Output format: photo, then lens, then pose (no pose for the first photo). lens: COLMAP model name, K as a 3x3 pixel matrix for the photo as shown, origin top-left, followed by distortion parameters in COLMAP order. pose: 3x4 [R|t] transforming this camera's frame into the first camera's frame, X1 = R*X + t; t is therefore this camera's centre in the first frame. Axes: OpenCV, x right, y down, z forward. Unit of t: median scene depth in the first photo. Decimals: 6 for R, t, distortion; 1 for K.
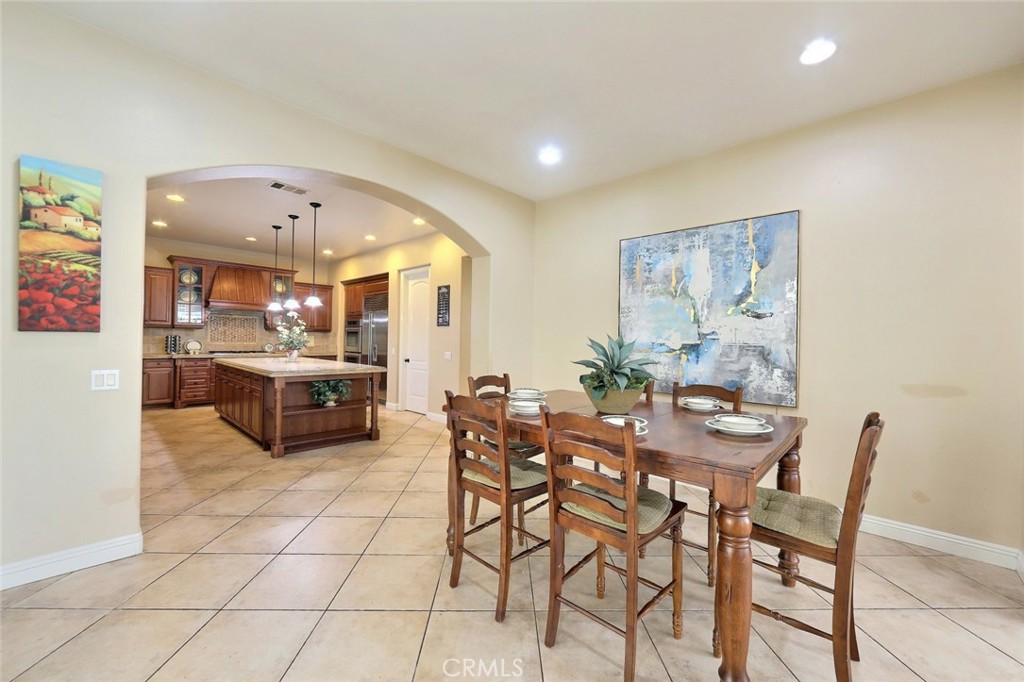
lens RADIAL K [[403.5, 0, 511.6], [0, 403.5, 334.6], [0, 0, 1]] dist [0.000626, 0.000310]
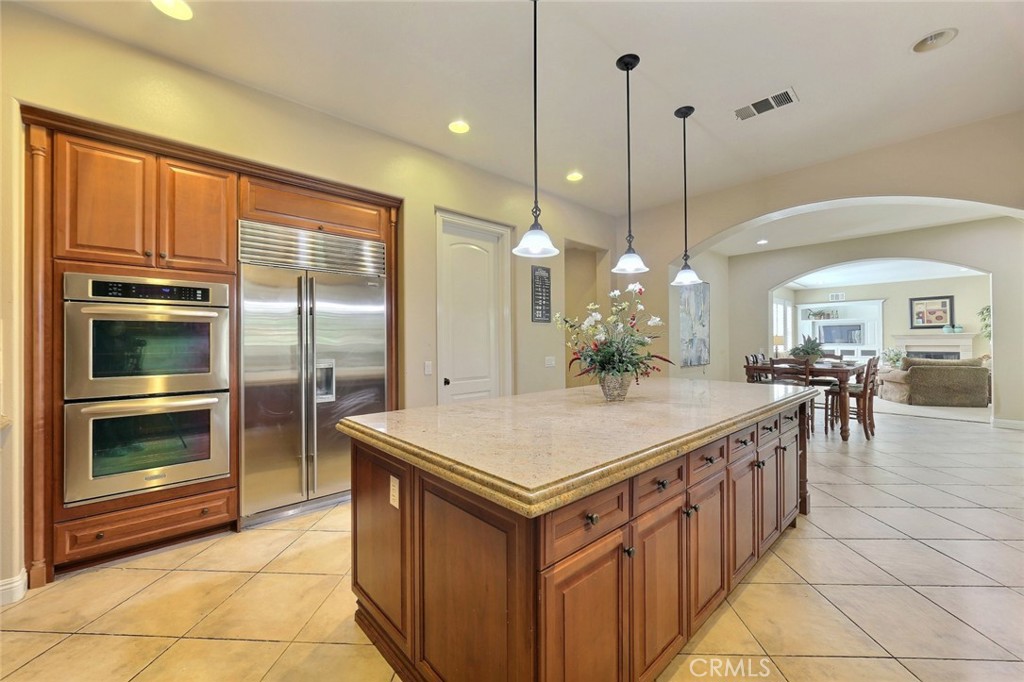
lens RADIAL K [[403.5, 0, 509.4], [0, 403.5, 340.8], [0, 0, 1]] dist [0.000626, 0.000310]
pose [[0.072712, -0.017699, 0.997196, -0.776921], [-0.002348, 0.999837, 0.017917, -0.000418], [-0.997350, -0.003645, 0.072659, 0.866157]]
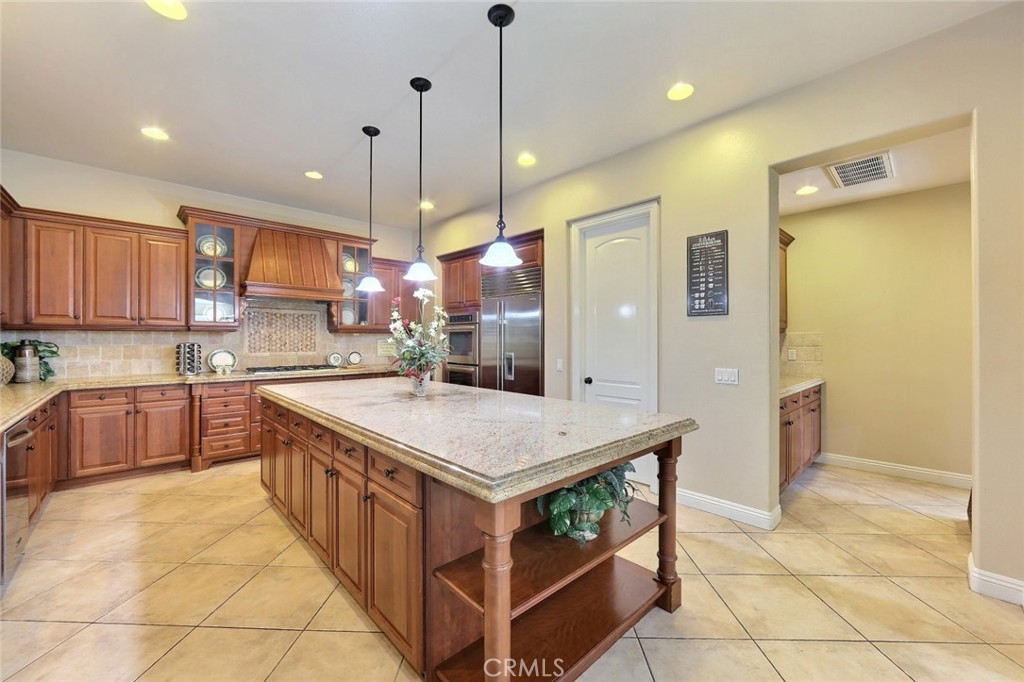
lens RADIAL K [[403.5, 0, 513.1], [0, 403.5, 335.5], [0, 0, 1]] dist [0.000626, 0.000310]
pose [[0.998568, -0.017875, -0.050418, -0.329433], [0.017950, 0.999838, 0.001044, -0.001540], [0.050391, -0.001947, 0.998728, 0.427952]]
